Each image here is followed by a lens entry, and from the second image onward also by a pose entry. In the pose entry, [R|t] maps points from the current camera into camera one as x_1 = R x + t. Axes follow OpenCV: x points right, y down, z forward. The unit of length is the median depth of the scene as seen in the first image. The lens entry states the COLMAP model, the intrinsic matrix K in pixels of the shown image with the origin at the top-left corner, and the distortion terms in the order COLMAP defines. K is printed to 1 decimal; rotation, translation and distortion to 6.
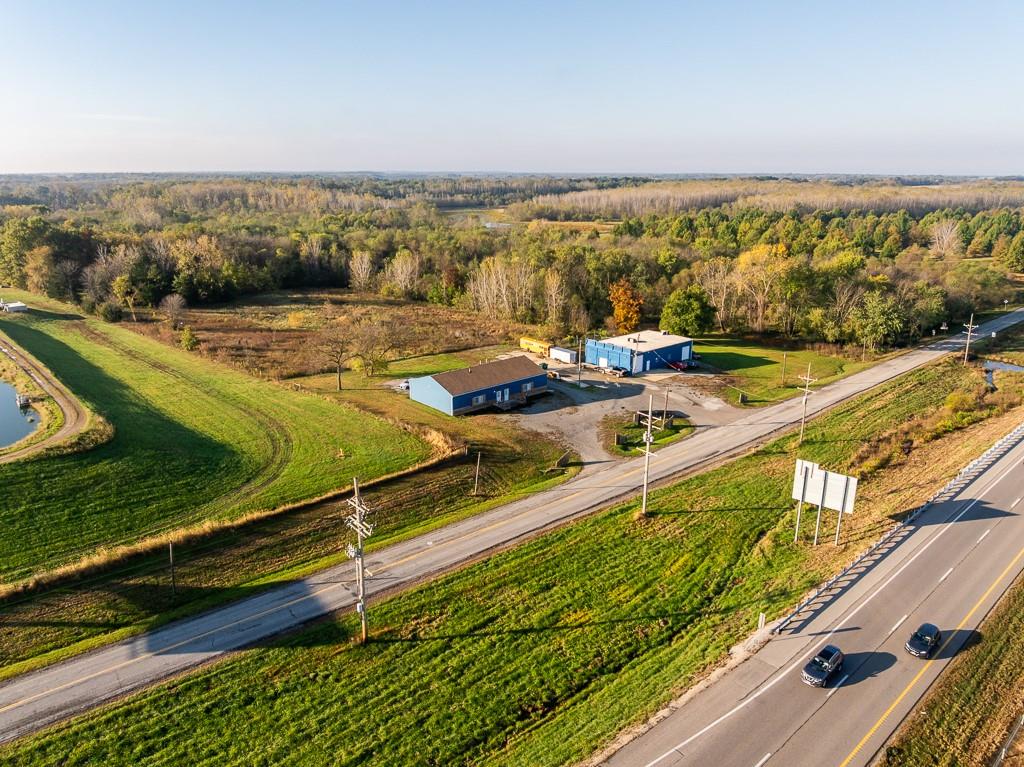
lens RADIAL K [[717.8, 0, 515.2], [0, 717.8, 382.3], [0, 0, 1]] dist [-0.031648, -0.006818]
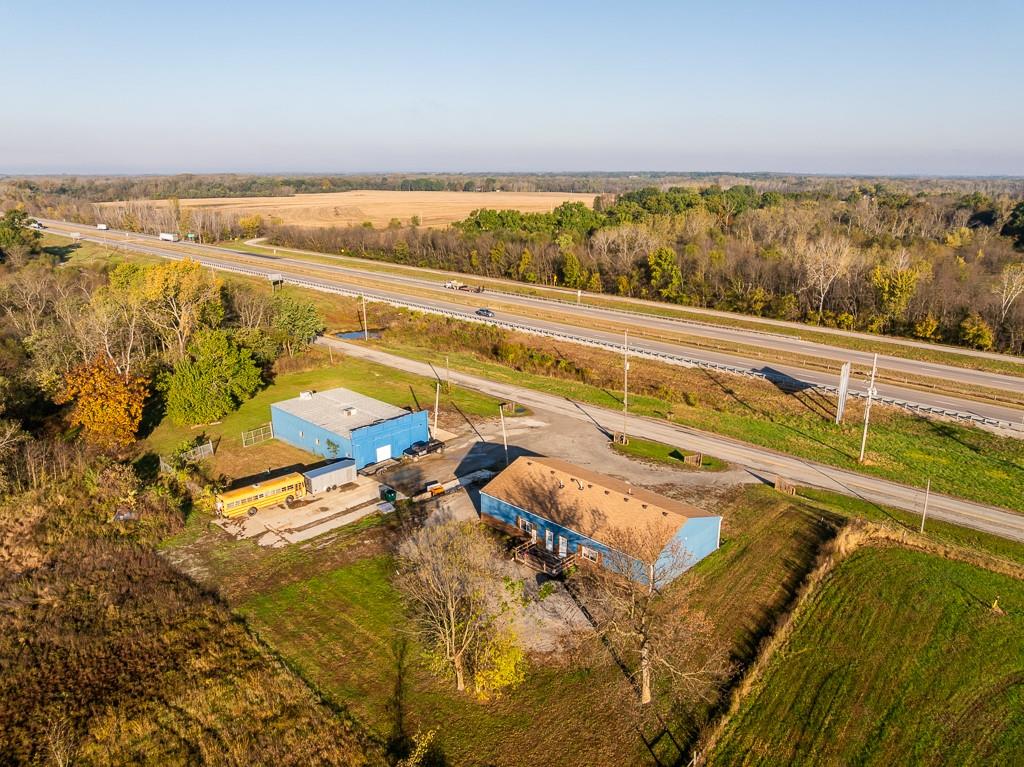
lens RADIAL K [[717.8, 0, 515.2], [0, 717.8, 382.3], [0, 0, 1]] dist [-0.031648, -0.006818]
pose [[-0.068077, -0.288084, 0.955182, -0.628545], [0.275851, 0.914645, 0.295518, -0.317958], [-0.958787, 0.283606, 0.017202, 1.131337]]
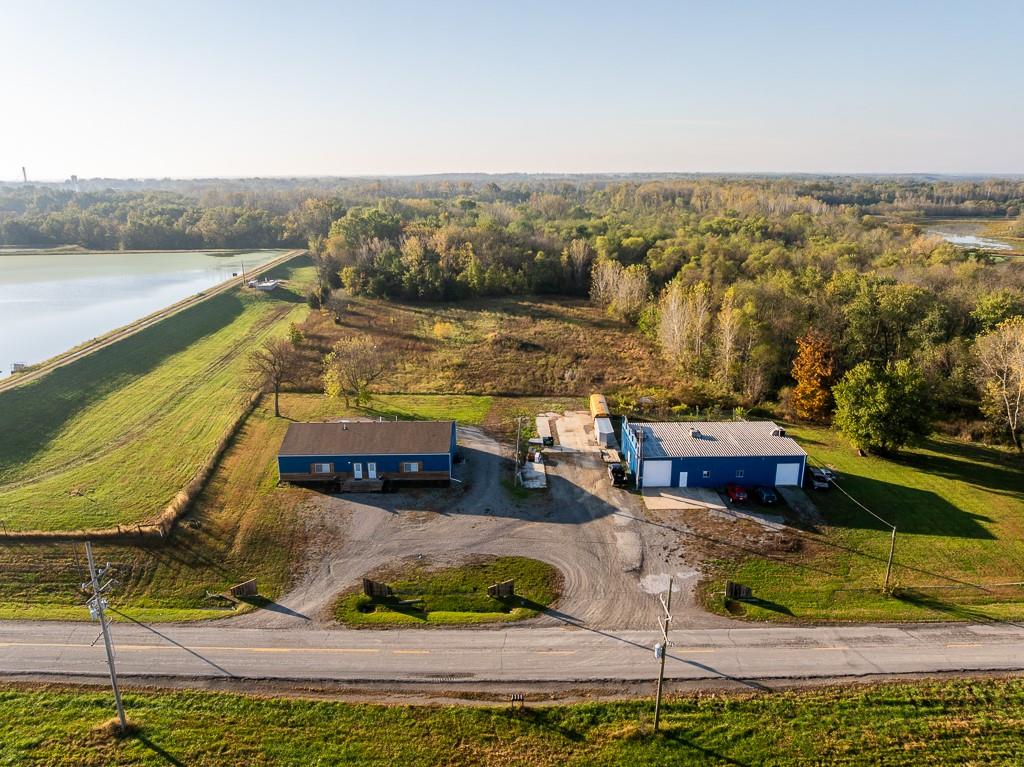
lens RADIAL K [[721.7, 0, 516.5], [0, 721.7, 365.9], [0, 0, 1]] dist [-0.019421, -0.033164]
pose [[0.757086, 0.163202, -0.632602, 0.587149], [-0.178875, 0.983077, 0.039544, -0.153288], [0.628350, 0.083219, 0.773467, 0.557181]]
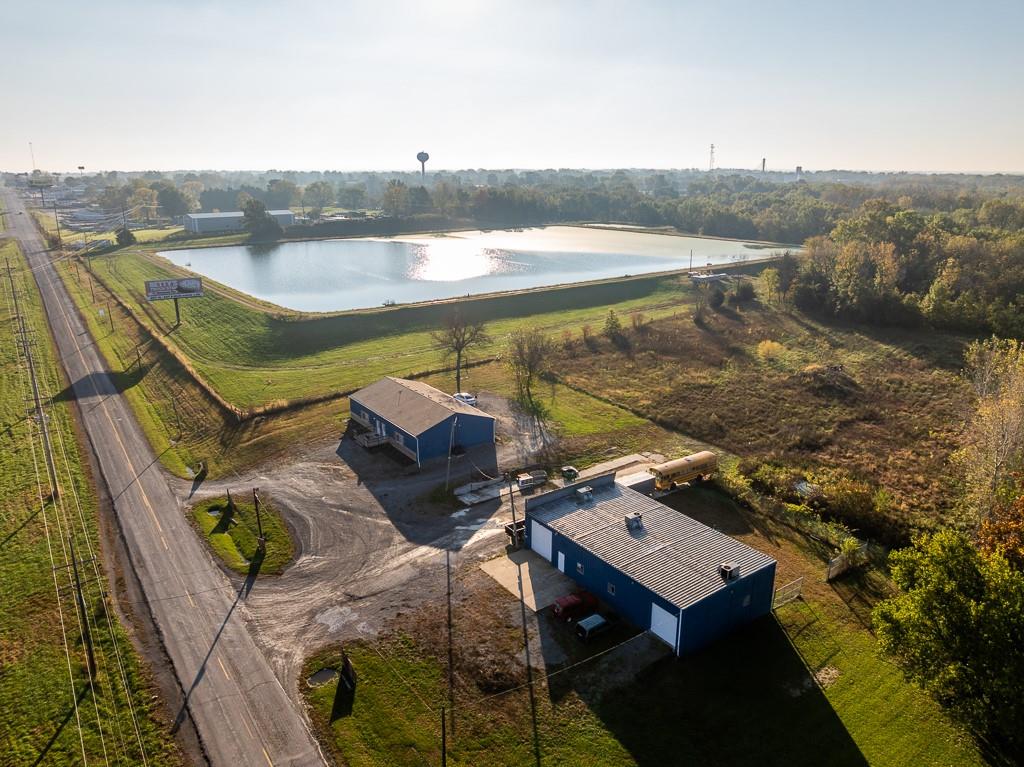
lens RADIAL K [[717.8, 0, 515.2], [0, 717.8, 382.3], [0, 0, 1]] dist [-0.031648, -0.006818]
pose [[-0.109766, 0.282160, -0.953067, 0.788240], [-0.279968, 0.911261, 0.302028, -0.345639], [0.953713, 0.299981, -0.021030, 1.231811]]
